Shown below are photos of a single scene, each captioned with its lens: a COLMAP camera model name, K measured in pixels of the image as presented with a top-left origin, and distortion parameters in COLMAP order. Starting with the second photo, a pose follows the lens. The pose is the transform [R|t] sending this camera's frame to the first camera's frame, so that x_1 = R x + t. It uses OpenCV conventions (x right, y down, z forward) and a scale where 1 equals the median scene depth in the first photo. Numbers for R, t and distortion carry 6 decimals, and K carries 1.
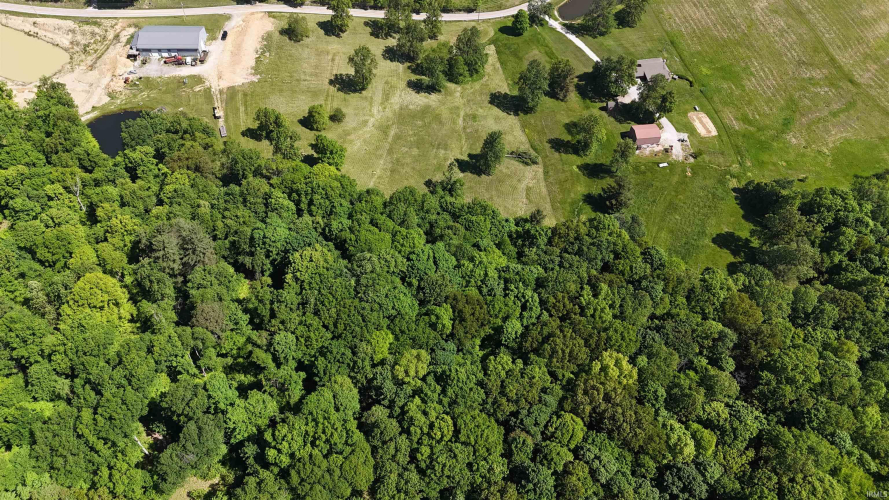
lens RADIAL K [[658.4, 0, 452.0], [0, 658.4, 249.1], [0, 0, 1]] dist [0.073541, -0.065455]
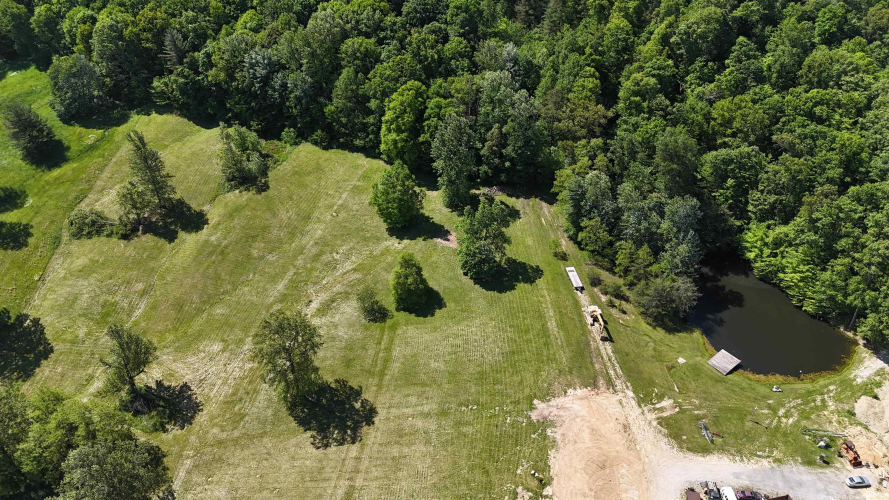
lens RADIAL K [[658.4, 0, 442.9], [0, 658.4, 238.9], [0, 0, 1]] dist [0.073541, -0.065455]
pose [[-0.986808, -0.132827, 0.092562, -0.260109], [0.094450, -0.007969, 0.995498, -0.686070], [-0.131491, 0.991107, 0.020410, 0.896127]]
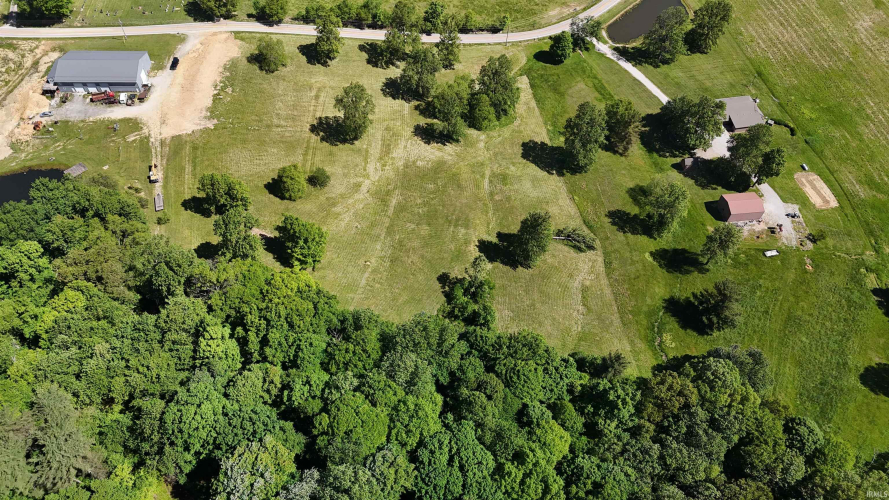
lens RADIAL K [[658.4, 0, 449.2], [0, 658.4, 248.1], [0, 0, 1]] dist [0.073541, -0.065455]
pose [[0.999933, 0.008715, -0.007649, -0.021883], [-0.008735, 0.999959, -0.002531, -0.118731], [0.007627, 0.002598, 0.999968, 0.259129]]
